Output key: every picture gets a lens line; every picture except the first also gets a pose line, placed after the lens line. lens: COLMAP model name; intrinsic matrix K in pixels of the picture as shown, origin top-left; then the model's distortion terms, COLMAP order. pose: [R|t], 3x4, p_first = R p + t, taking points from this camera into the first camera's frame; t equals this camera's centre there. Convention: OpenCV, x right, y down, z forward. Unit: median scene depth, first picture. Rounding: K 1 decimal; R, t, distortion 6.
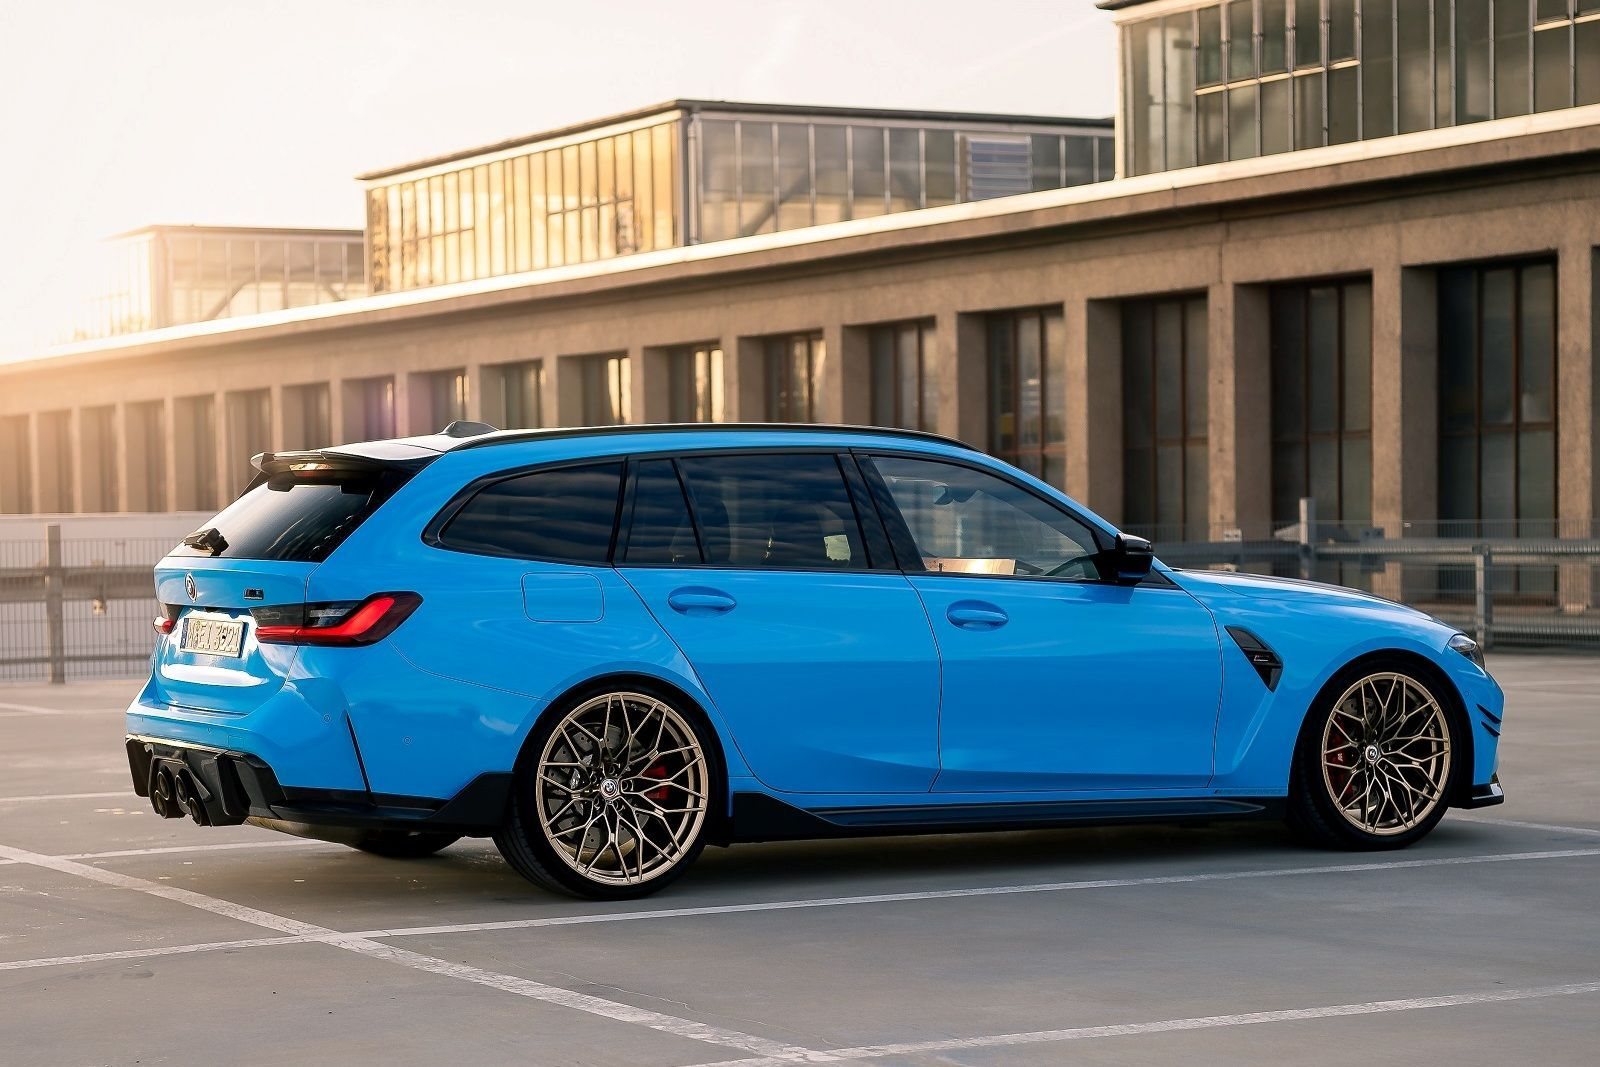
lens RADIAL K [[3778.5, 0, 728.8], [0, 3778.5, 533.9], [0, 0, 1]] dist [-0.023066, 0.322175]
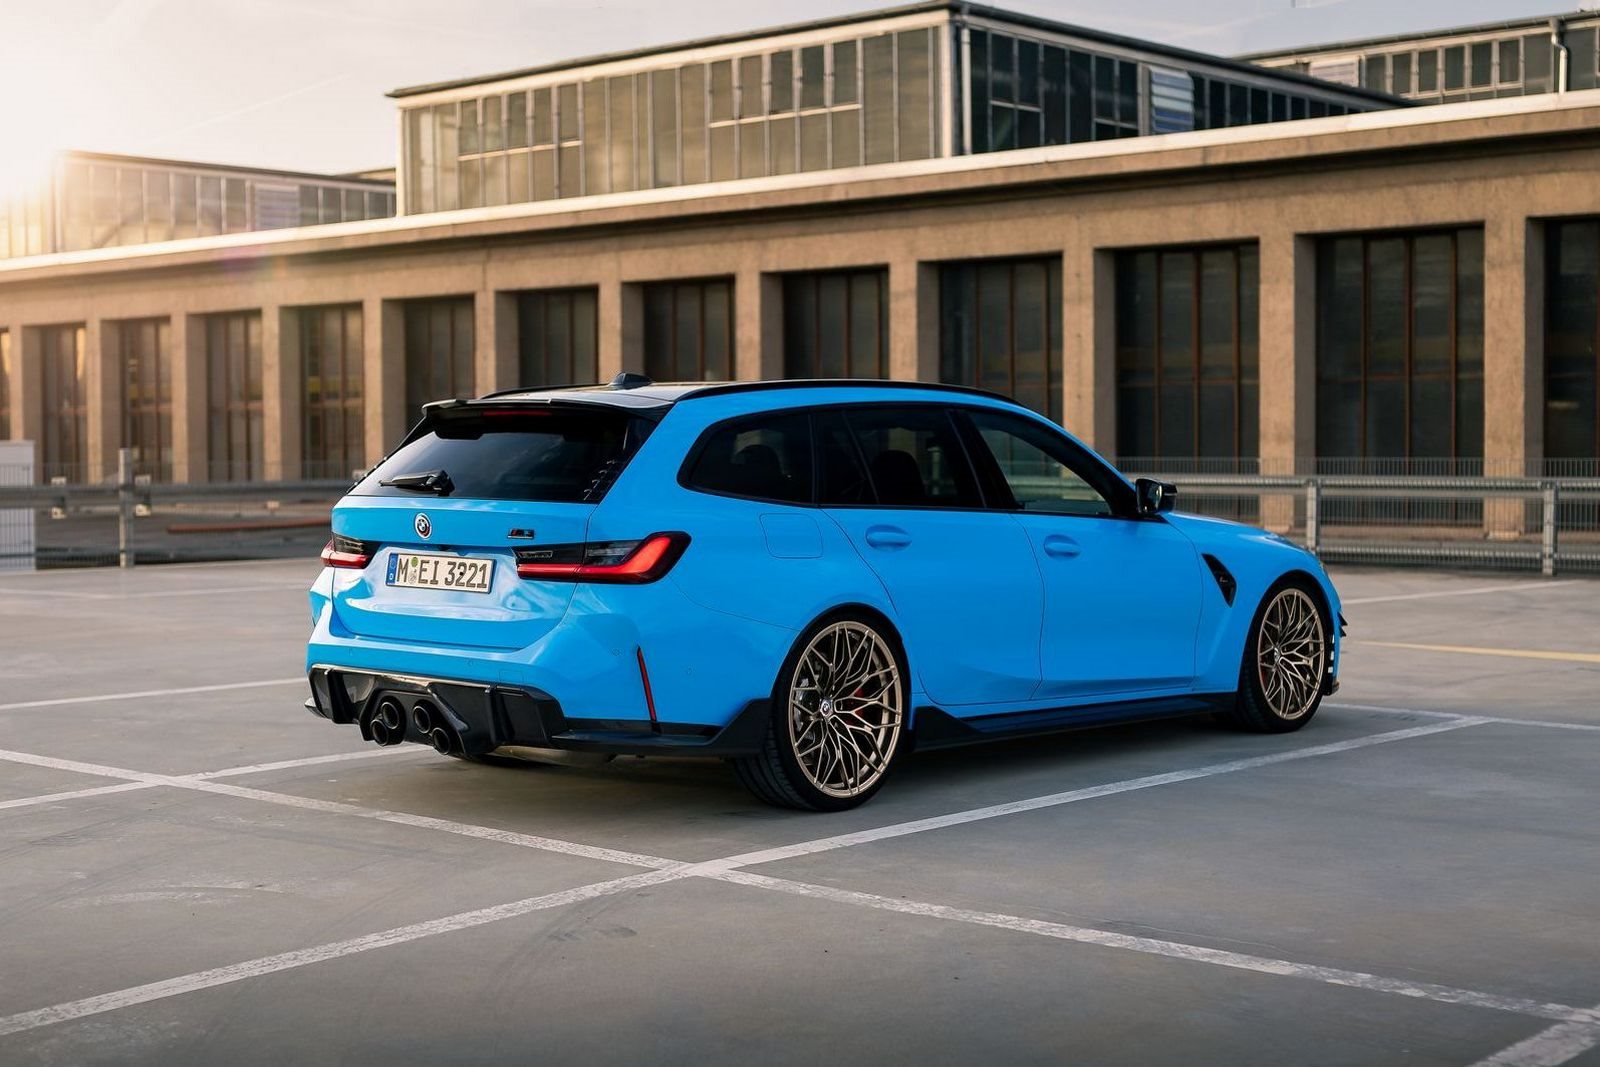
lens RADIAL K [[2432.4, 0, 805.8], [0, 2432.4, 401.1], [0, 0, 1]] dist [0.009600, 0.030345]
pose [[0.938747, 0.014267, 0.344310, -0.080653], [-0.005858, 0.999659, -0.025451, -0.001233], [-0.344556, 0.021875, 0.938511, 0.094545]]
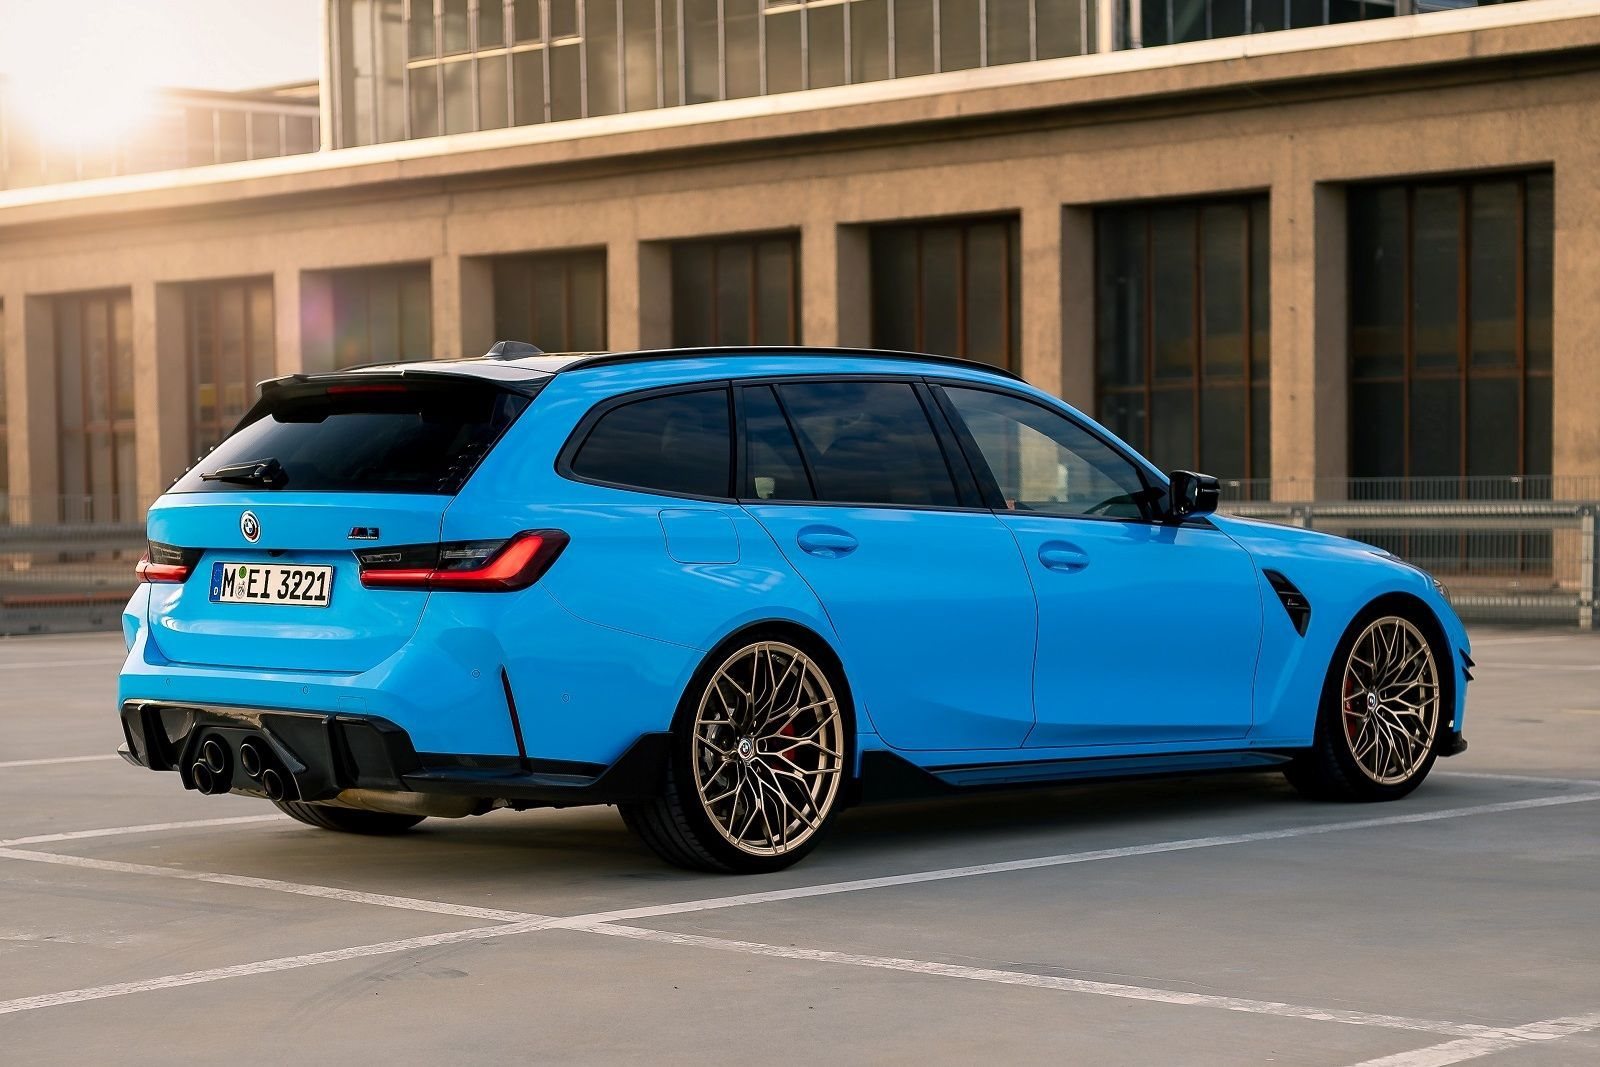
lens RADIAL K [[3672.4, 0, 709.4], [0, 3672.4, 575.8], [0, 0, 1]] dist [0.008198, 0.101854]
pose [[0.960695, -0.006428, 0.277532, -0.080278], [0.002072, 0.999870, 0.015985, 0.003479], [-0.277598, -0.014782, 0.960583, 0.046553]]
